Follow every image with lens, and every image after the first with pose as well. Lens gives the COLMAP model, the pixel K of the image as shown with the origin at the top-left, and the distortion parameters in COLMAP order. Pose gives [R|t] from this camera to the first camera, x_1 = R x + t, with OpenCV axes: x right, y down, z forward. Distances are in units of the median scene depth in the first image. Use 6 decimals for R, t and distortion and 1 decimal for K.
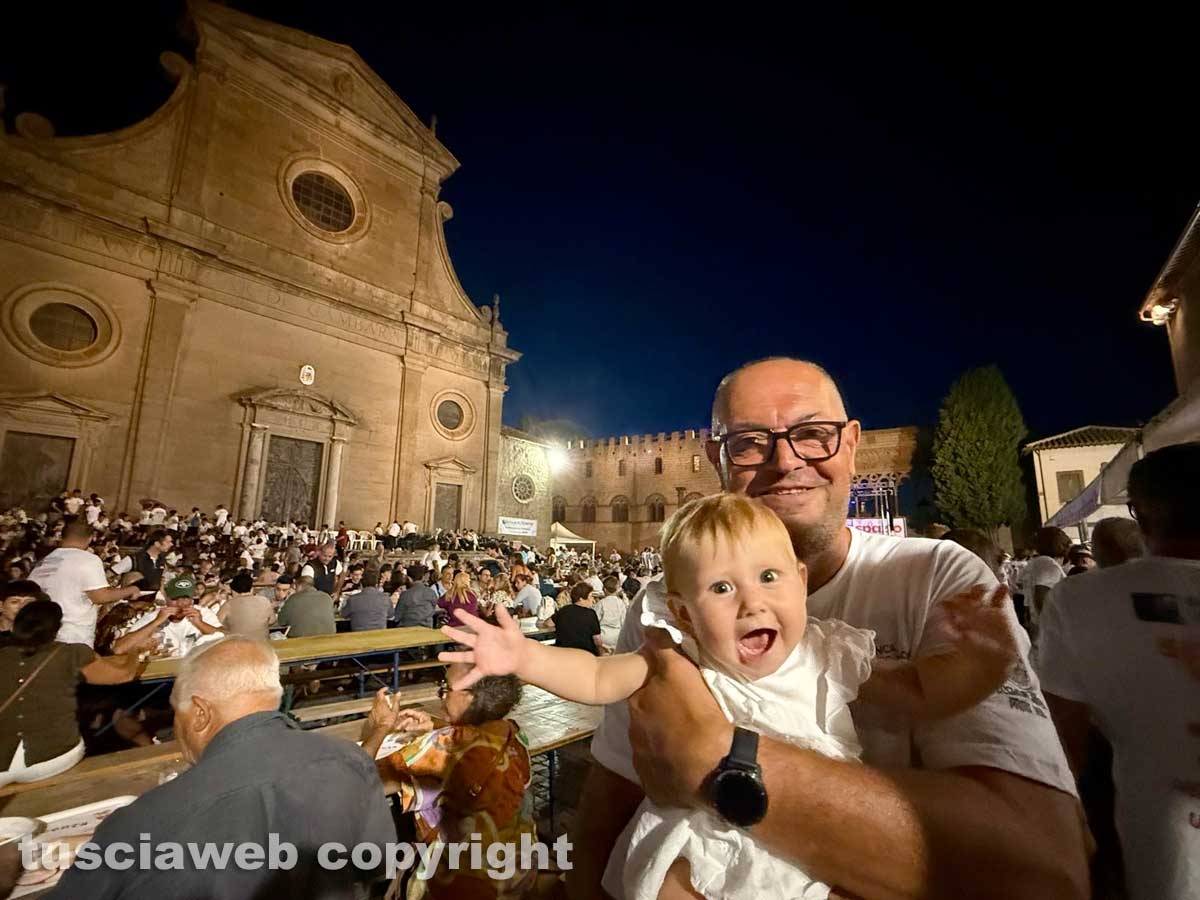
lens RADIAL K [[556.7, 0, 612.7], [0, 556.7, 452.1], [0, 0, 1]] dist [0.000368, 0.000237]
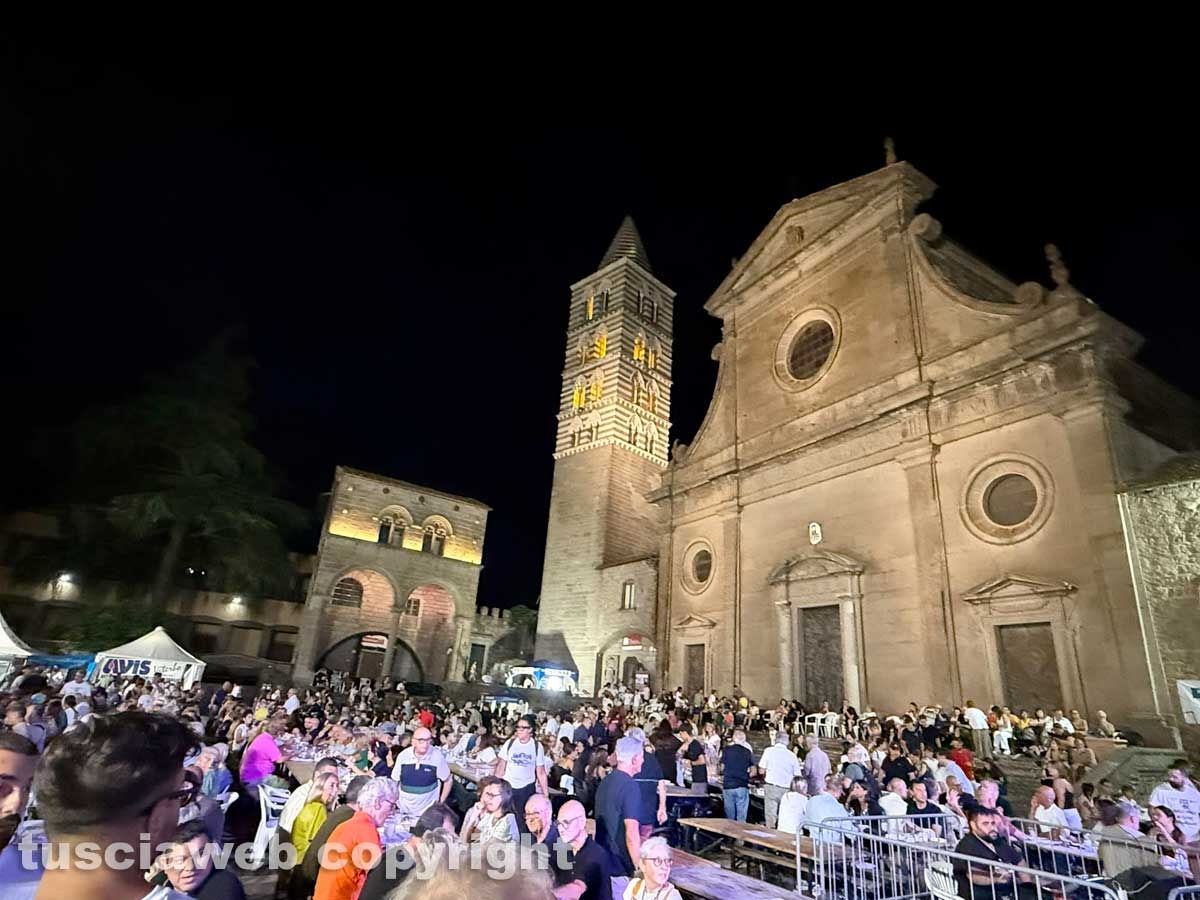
lens RADIAL K [[647.1, 0, 617.5], [0, 647.1, 455.6], [0, 0, 1]] dist [0.000607, -0.000283]
pose [[-0.307184, -0.369003, -0.877197, 0.479580], [0.110379, 0.901728, -0.417976, 0.139687], [0.945227, -0.225220, -0.236266, 0.876826]]
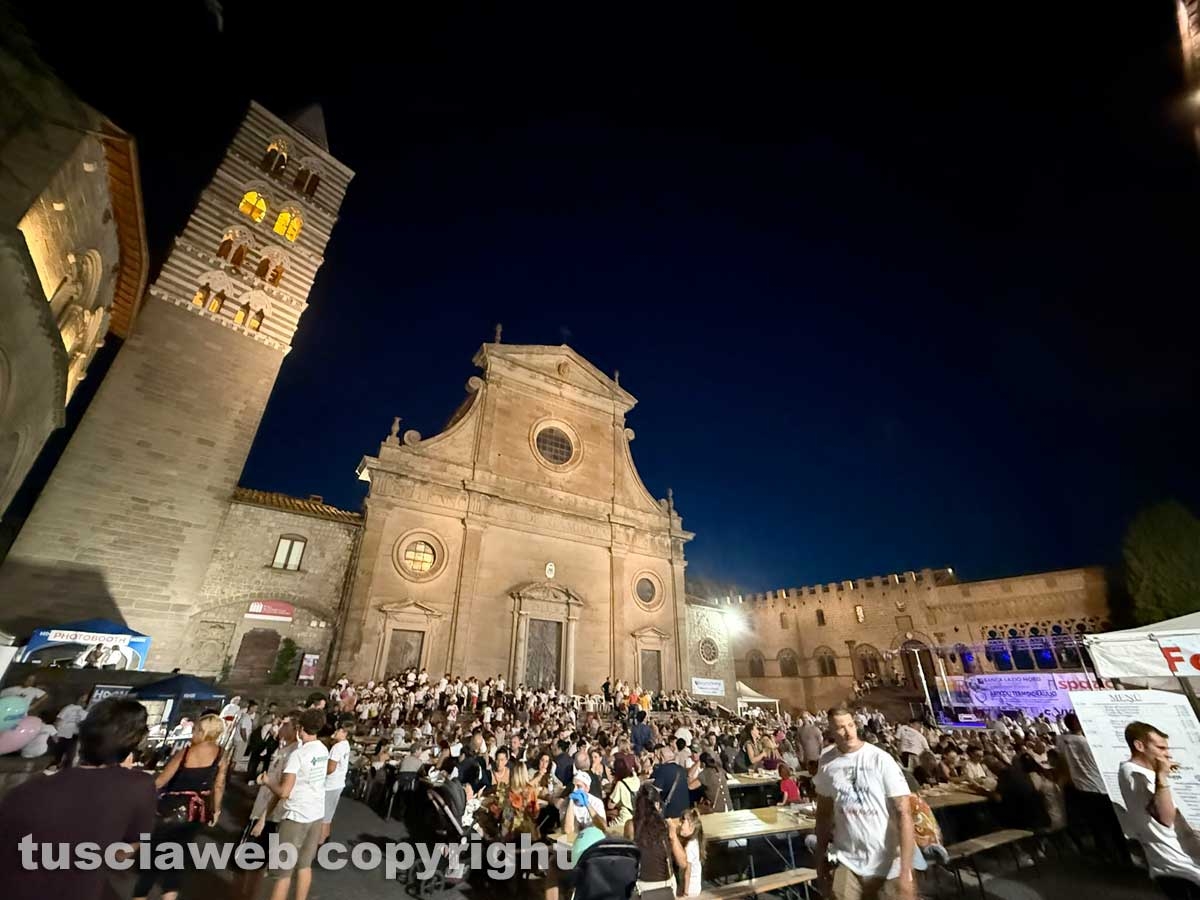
lens RADIAL K [[514.6, 0, 603.3], [0, 514.6, 444.8], [0, 0, 1]] dist [0.001558, 0.000314]
pose [[0.960253, -0.130206, -0.246900, -0.062067], [0.053551, 0.954041, -0.294851, -0.047364], [0.273945, 0.269910, 0.923094, -0.197857]]
